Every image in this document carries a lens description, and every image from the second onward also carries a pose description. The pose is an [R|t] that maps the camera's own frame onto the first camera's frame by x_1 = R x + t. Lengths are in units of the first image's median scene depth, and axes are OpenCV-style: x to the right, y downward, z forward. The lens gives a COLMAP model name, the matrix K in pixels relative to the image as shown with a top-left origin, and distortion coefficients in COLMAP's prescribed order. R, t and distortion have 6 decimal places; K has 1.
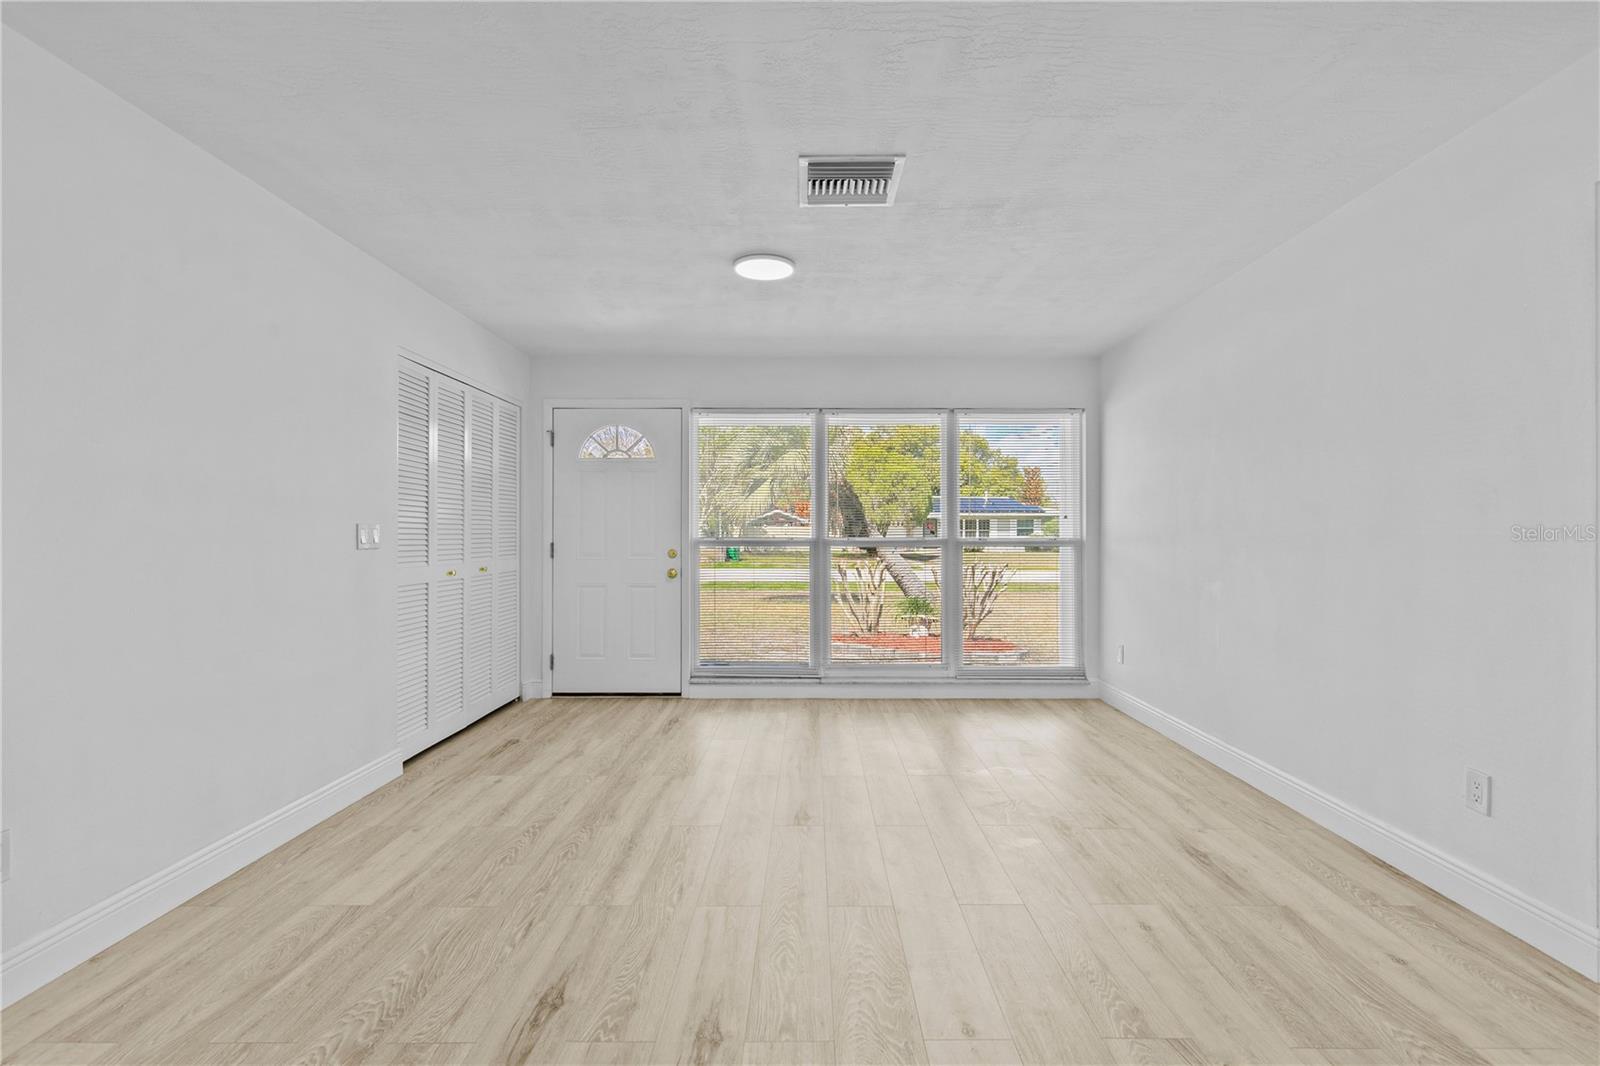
lens RADIAL K [[724.1, 0, 805.3], [0, 724.1, 529.9], [0, 0, 1]] dist [0.009602, -0.001296]
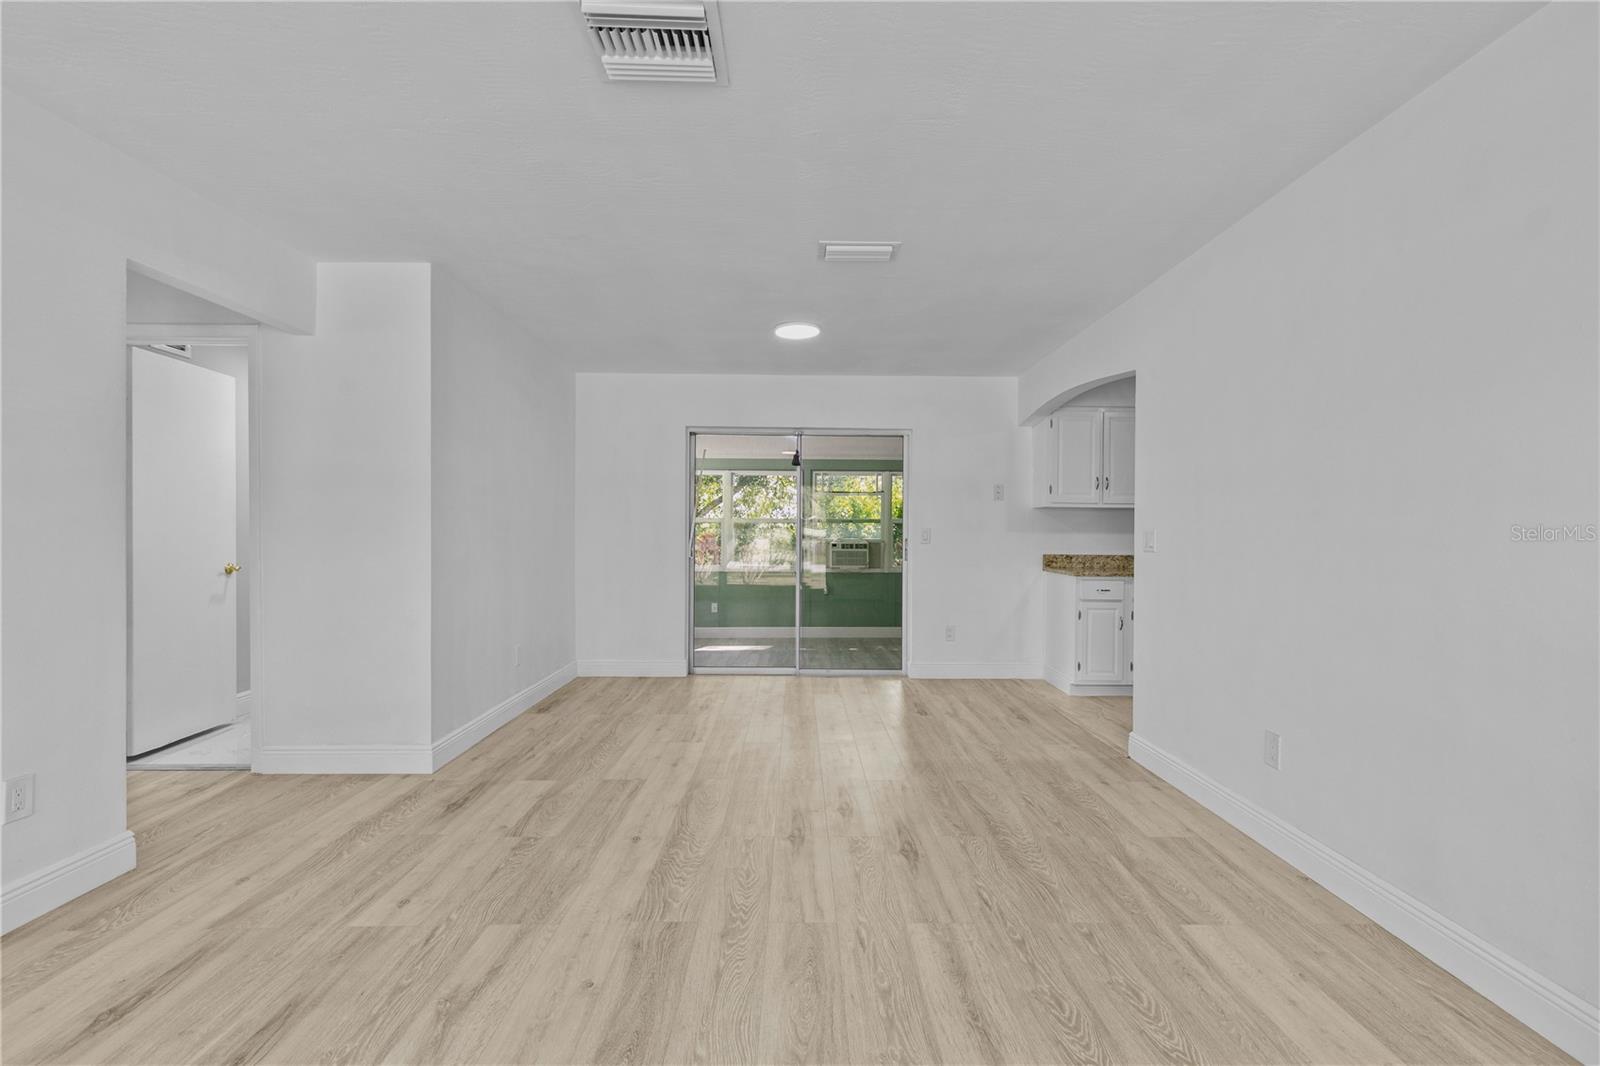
lens RADIAL K [[724.1, 0, 803.0], [0, 724.1, 534.5], [0, 0, 1]] dist [0.009602, -0.001296]
pose [[-0.999921, -0.003850, -0.011967, -0.061773], [-0.003867, 0.999992, 0.001371, 0.004376], [0.011962, 0.001418, -0.999927, 1.304453]]
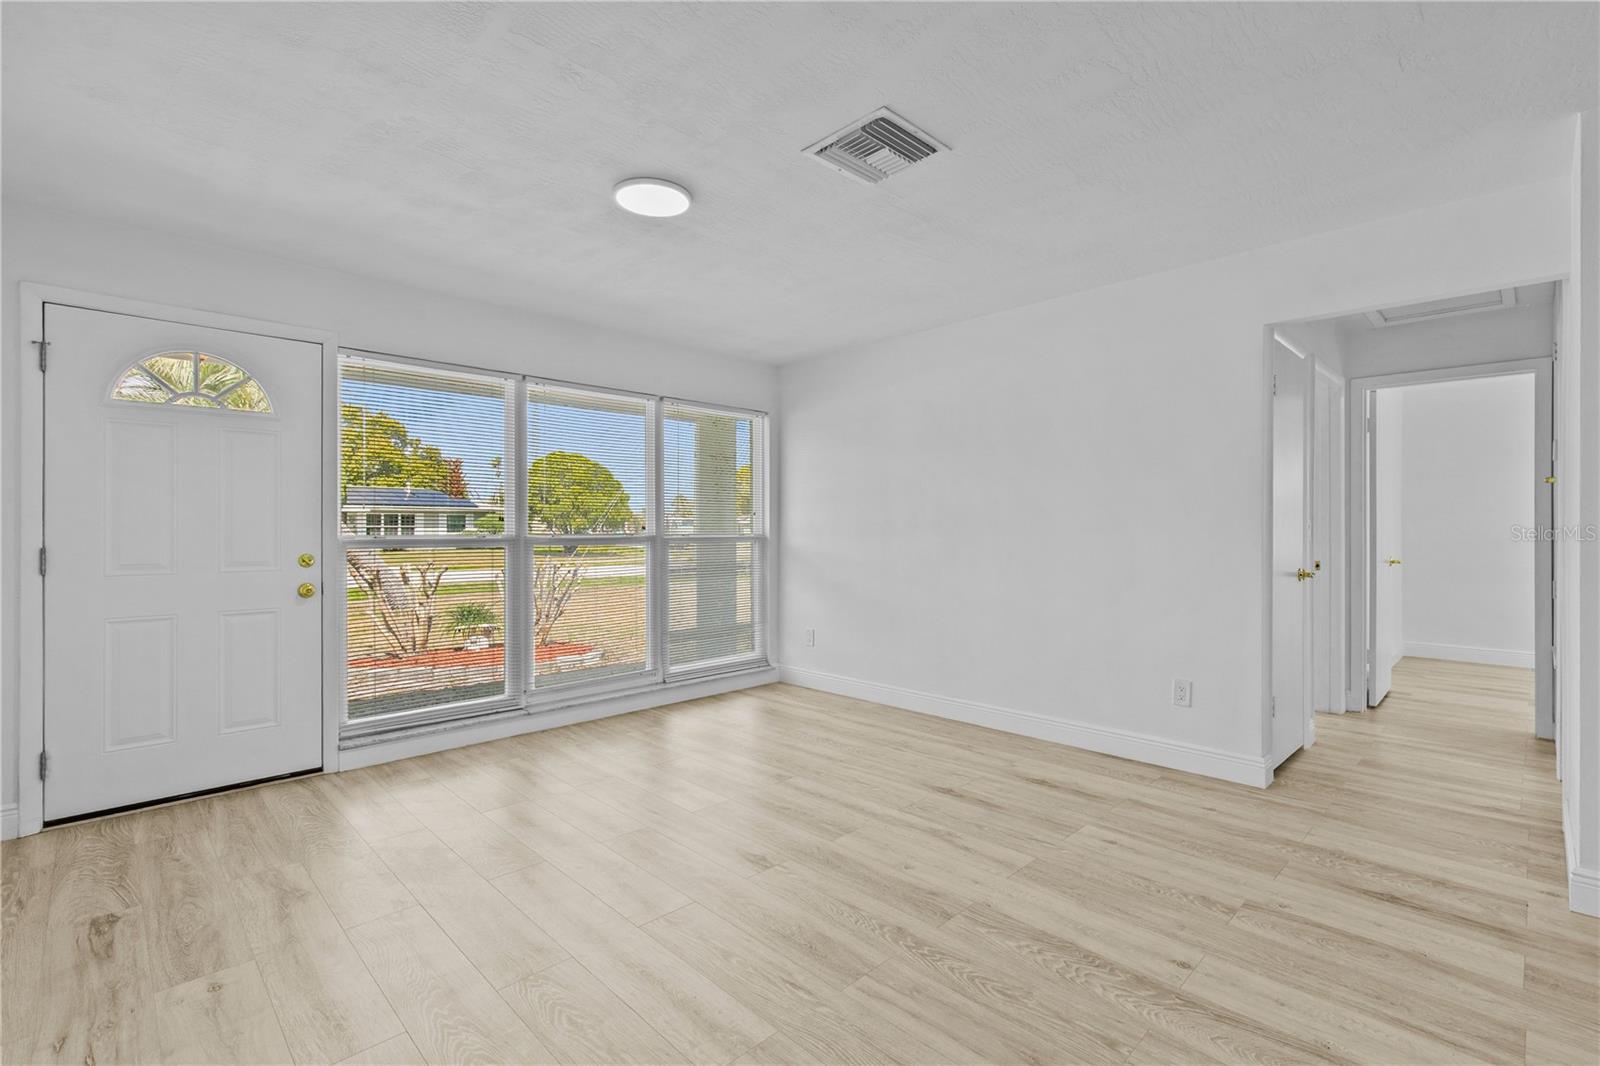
lens RADIAL K [[724.1, 0, 812.2], [0, 724.1, 532.0], [0, 0, 1]] dist [0.009602, -0.001296]
pose [[0.707263, -0.003302, 0.706942, -0.495327], [-0.002262, 0.999973, 0.006935, 0.001221], [-0.706947, -0.006504, 0.707237, 0.303351]]
